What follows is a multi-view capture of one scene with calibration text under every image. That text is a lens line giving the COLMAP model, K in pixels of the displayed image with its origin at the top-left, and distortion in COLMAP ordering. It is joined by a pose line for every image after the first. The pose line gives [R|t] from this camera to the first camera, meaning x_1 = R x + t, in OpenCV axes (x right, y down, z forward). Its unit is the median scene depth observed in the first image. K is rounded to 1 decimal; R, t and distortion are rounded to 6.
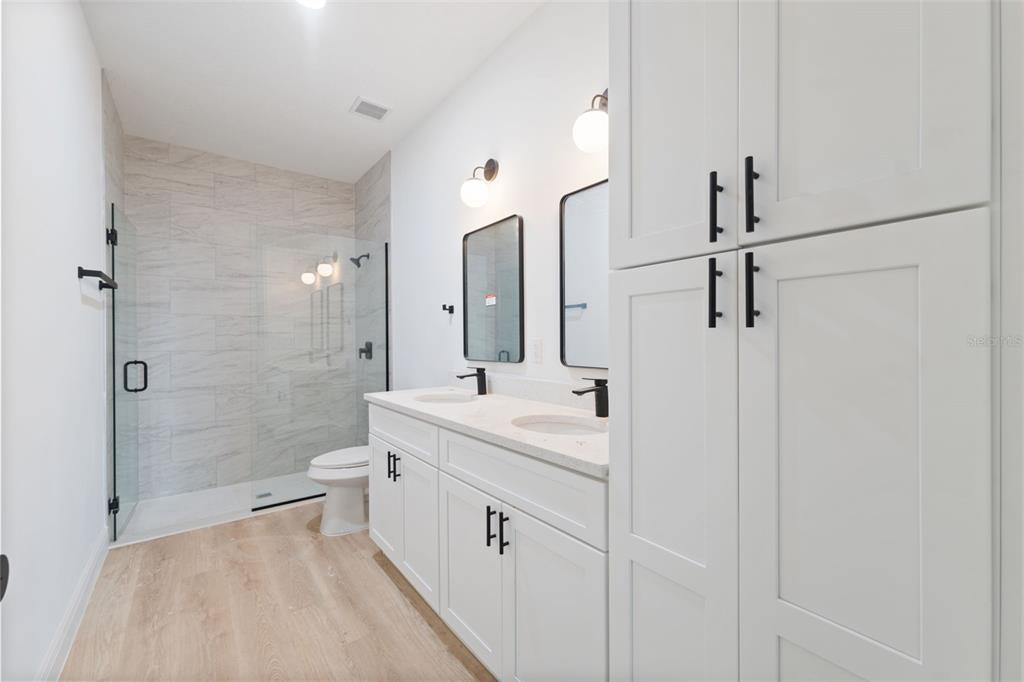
lens RADIAL K [[418.3, 0, 510.7], [0, 418.3, 338.1], [0, 0, 1]] dist [-0.001637, -0.000256]
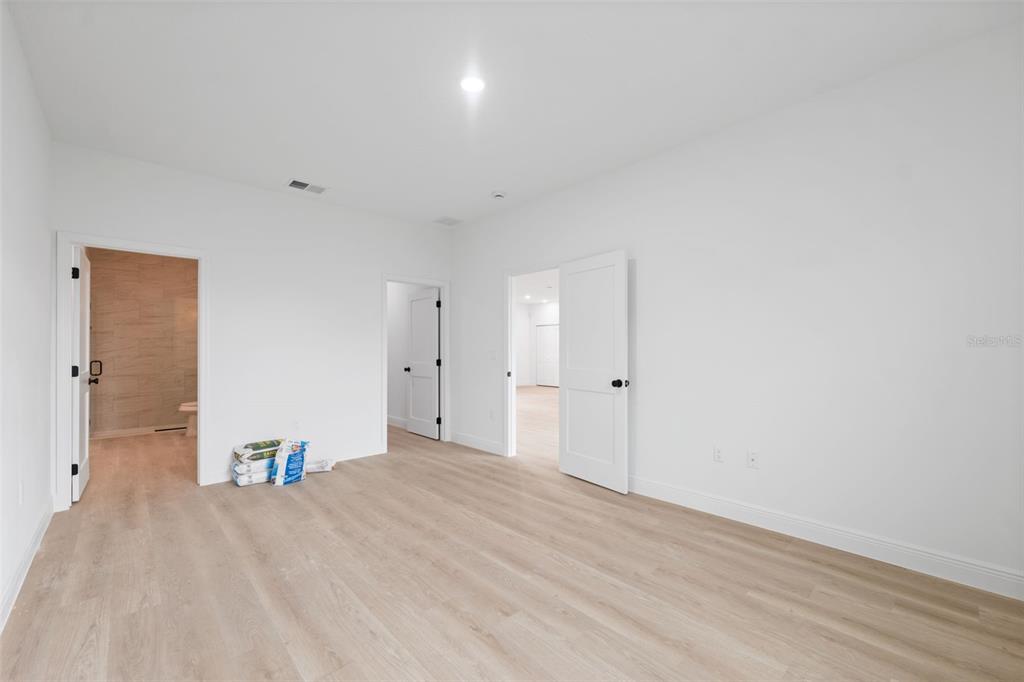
lens RADIAL K [[422.0, 0, 511.9], [0, 422.0, 347.9], [0, 0, 1]] dist [0.001387, 0.000272]
pose [[0.996158, 0.001908, 0.087557, 0.841511], [-0.001162, 0.999963, -0.008568, 0.006057], [-0.087570, 0.008434, 0.996123, -1.097768]]
